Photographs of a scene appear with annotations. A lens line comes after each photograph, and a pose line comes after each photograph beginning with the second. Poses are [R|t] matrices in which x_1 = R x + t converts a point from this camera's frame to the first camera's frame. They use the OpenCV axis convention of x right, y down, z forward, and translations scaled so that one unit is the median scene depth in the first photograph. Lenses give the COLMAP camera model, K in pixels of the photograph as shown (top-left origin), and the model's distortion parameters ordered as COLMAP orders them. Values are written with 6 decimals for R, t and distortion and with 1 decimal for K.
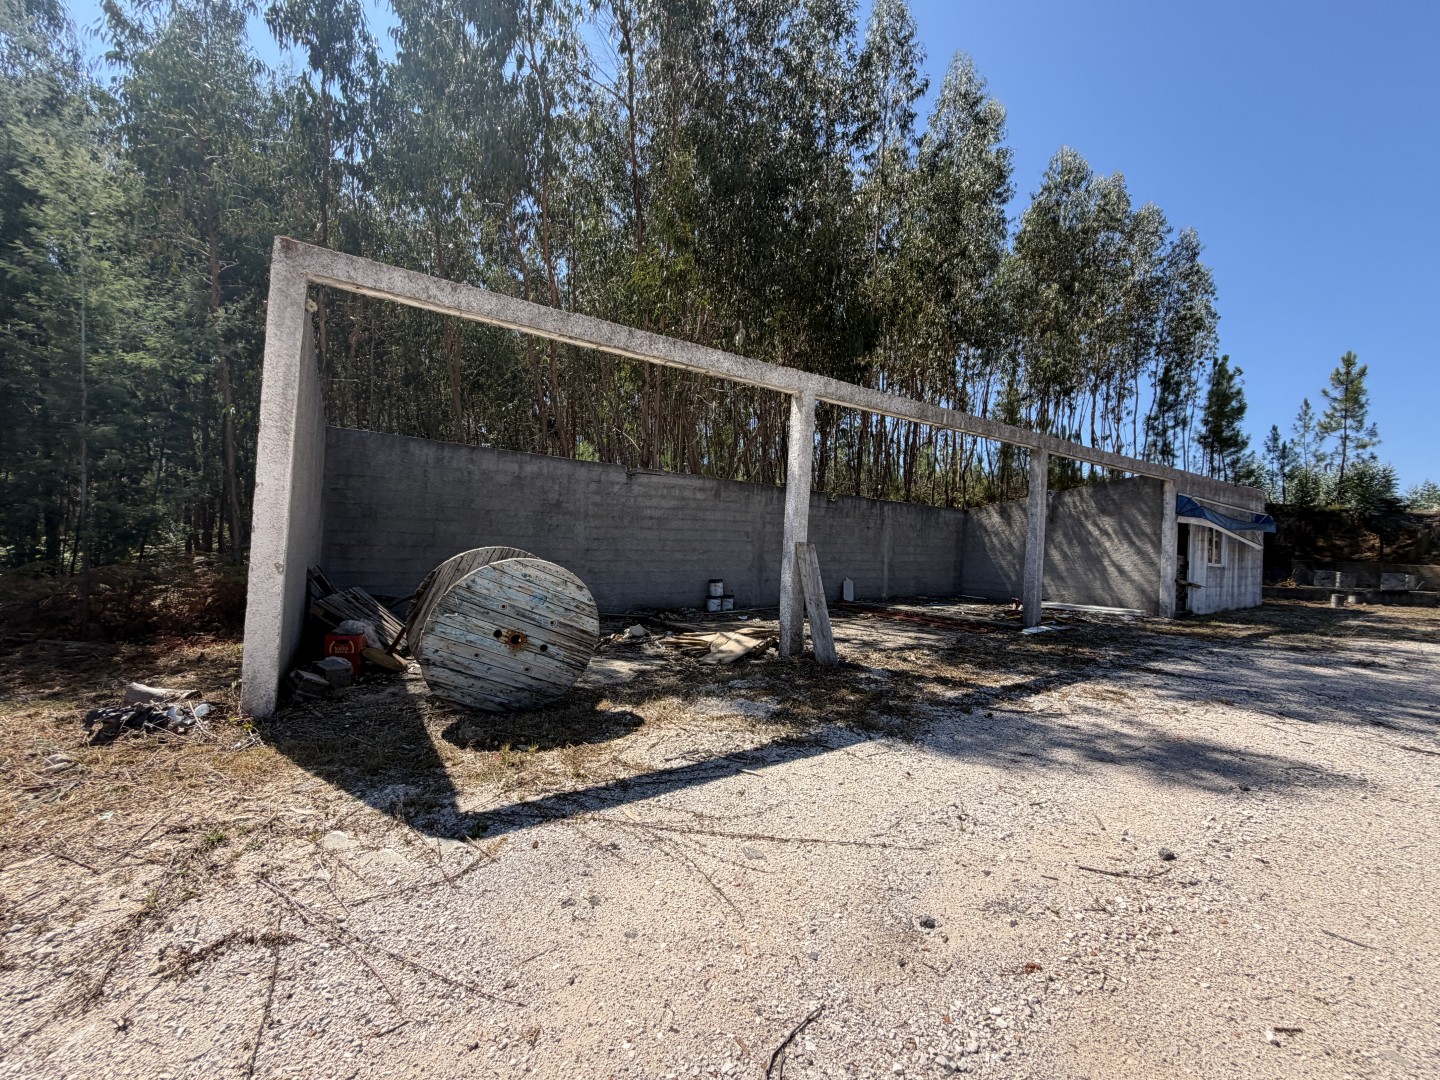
lens RADIAL K [[603.2, 0, 717.1], [0, 603.2, 537.0], [0, 0, 1]] dist [-0.000272, -0.000138]
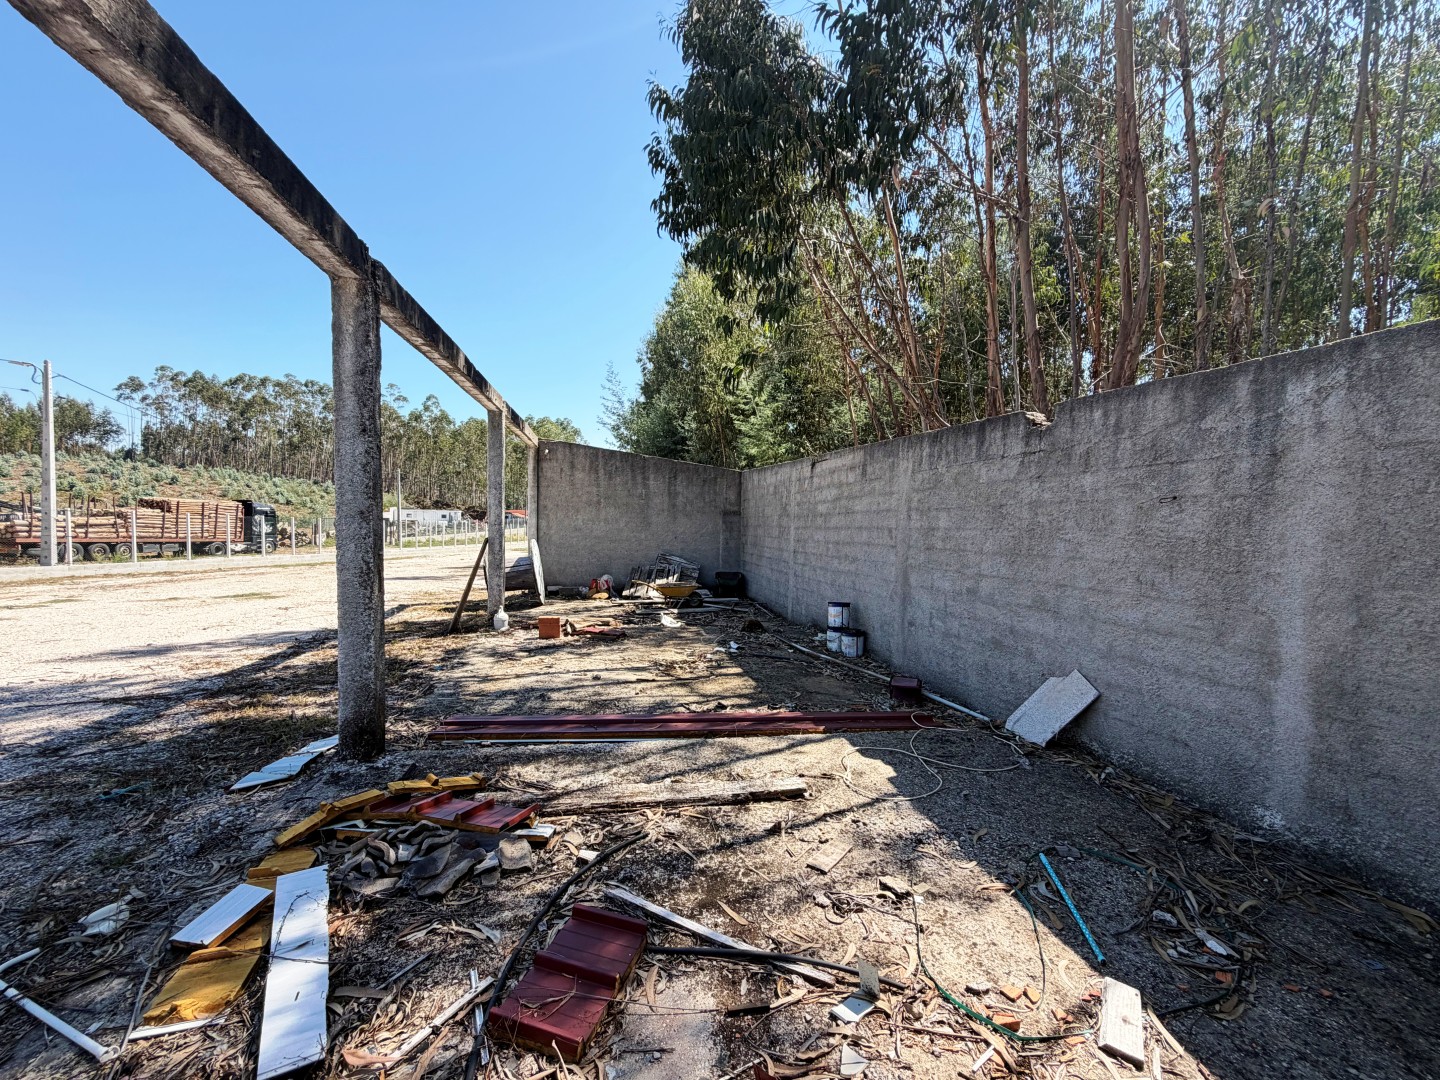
lens RADIAL K [[603.2, 0, 717.1], [0, 603.2, 537.0], [0, 0, 1]] dist [-0.000272, -0.000138]
pose [[-0.358991, -0.010441, -0.933283, 0.654582], [-0.012349, 0.999903, -0.006436, 0.005113], [0.933259, 0.009215, -0.359085, 1.089578]]
